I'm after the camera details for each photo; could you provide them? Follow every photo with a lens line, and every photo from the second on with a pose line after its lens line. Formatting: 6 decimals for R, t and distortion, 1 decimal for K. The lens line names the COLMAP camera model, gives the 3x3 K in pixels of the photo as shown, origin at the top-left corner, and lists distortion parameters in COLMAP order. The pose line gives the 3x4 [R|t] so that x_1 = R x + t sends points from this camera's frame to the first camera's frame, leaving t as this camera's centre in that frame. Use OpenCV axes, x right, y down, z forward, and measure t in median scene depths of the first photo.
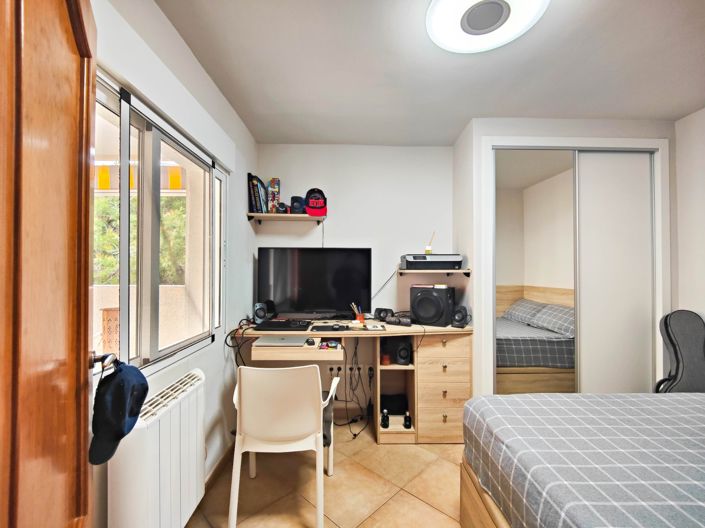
lens RADIAL K [[308.6, 0, 357.7], [0, 308.6, 267.2], [0, 0, 1]] dist [0.023558, -0.021065]
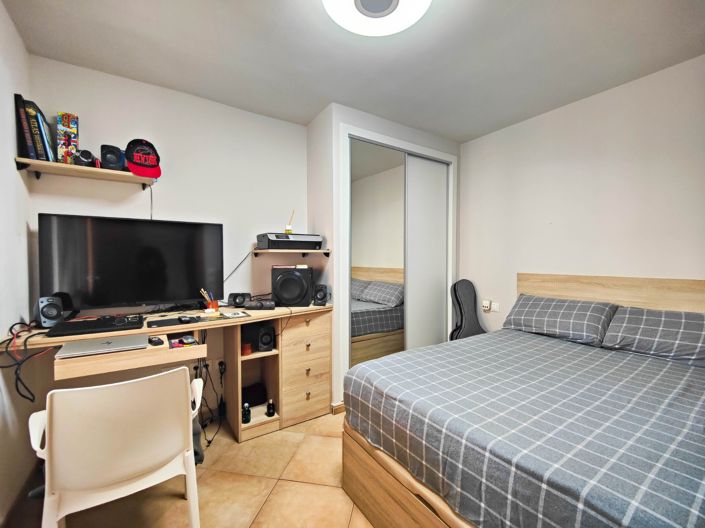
lens RADIAL K [[305.2, 0, 356.1], [0, 305.2, 266.0], [0, 0, 1]] dist [0.017635, -0.013011]
pose [[0.835125, -0.018606, 0.549746, -0.129518], [-0.004045, 0.999193, 0.039963, 0.021548], [-0.550046, -0.035598, 0.834375, 0.090270]]
